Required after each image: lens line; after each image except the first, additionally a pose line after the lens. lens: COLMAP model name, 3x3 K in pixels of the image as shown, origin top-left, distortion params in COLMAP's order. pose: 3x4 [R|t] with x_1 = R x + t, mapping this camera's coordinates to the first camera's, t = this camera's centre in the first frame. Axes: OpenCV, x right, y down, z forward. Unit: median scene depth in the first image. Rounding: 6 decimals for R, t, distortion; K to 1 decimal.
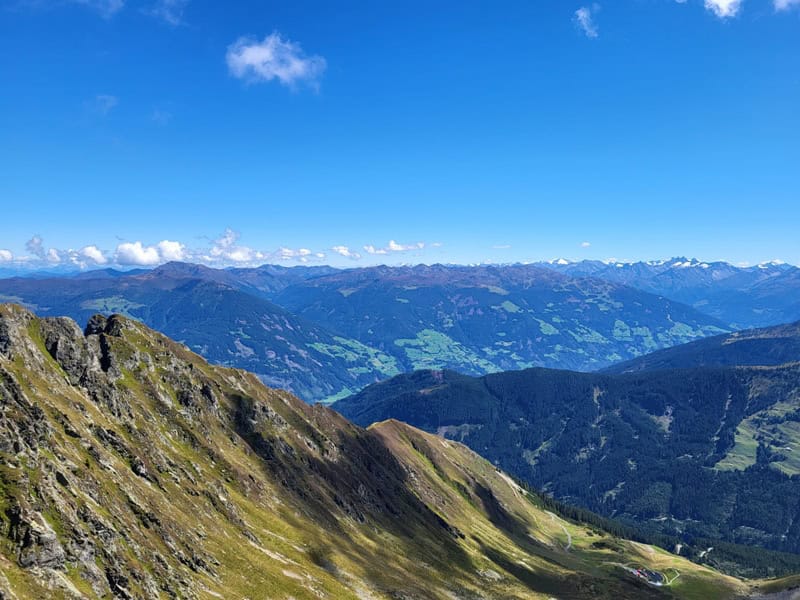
lens RADIAL K [[608.3, 0, 407.7], [0, 608.3, 282.7], [0, 0, 1]] dist [0.056320, -0.041129]
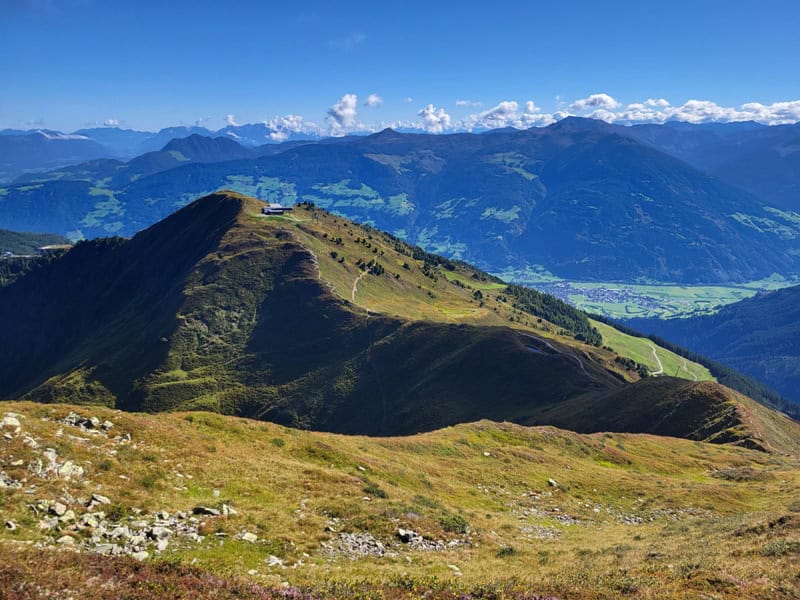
lens RADIAL K [[595.2, 0, 397.3], [0, 595.2, 297.2], [0, 0, 1]] dist [0.042995, -0.007584]
pose [[0.812576, 0.149736, -0.563293, -0.055600], [-0.008049, 0.969228, 0.246032, 0.015955], [0.582799, -0.195386, 0.788777, 0.097578]]
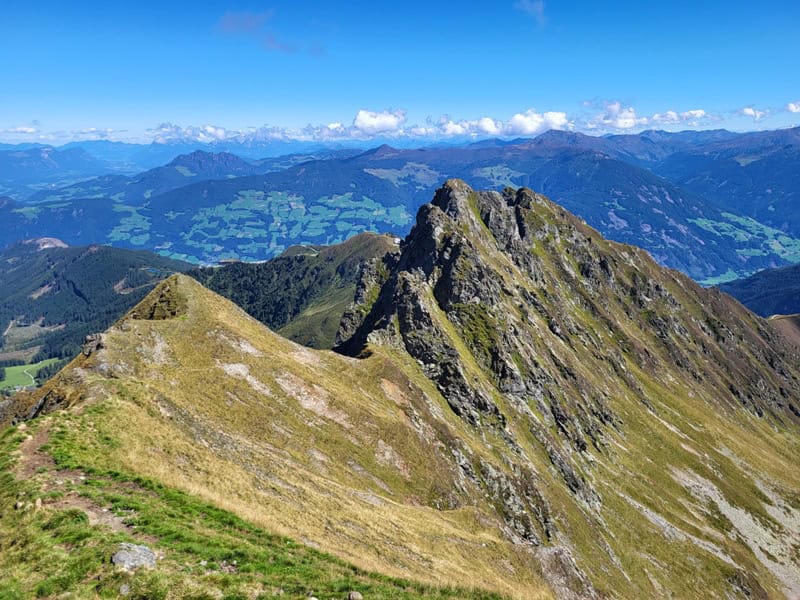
lens RADIAL K [[608.3, 0, 406.0], [0, 608.3, 289.2], [0, 0, 1]] dist [0.056320, -0.041129]
pose [[0.830094, 0.119091, -0.544759, -0.002183], [0.003984, 0.975637, 0.219356, -0.000755], [0.557610, -0.184256, 0.809395, -0.002356]]
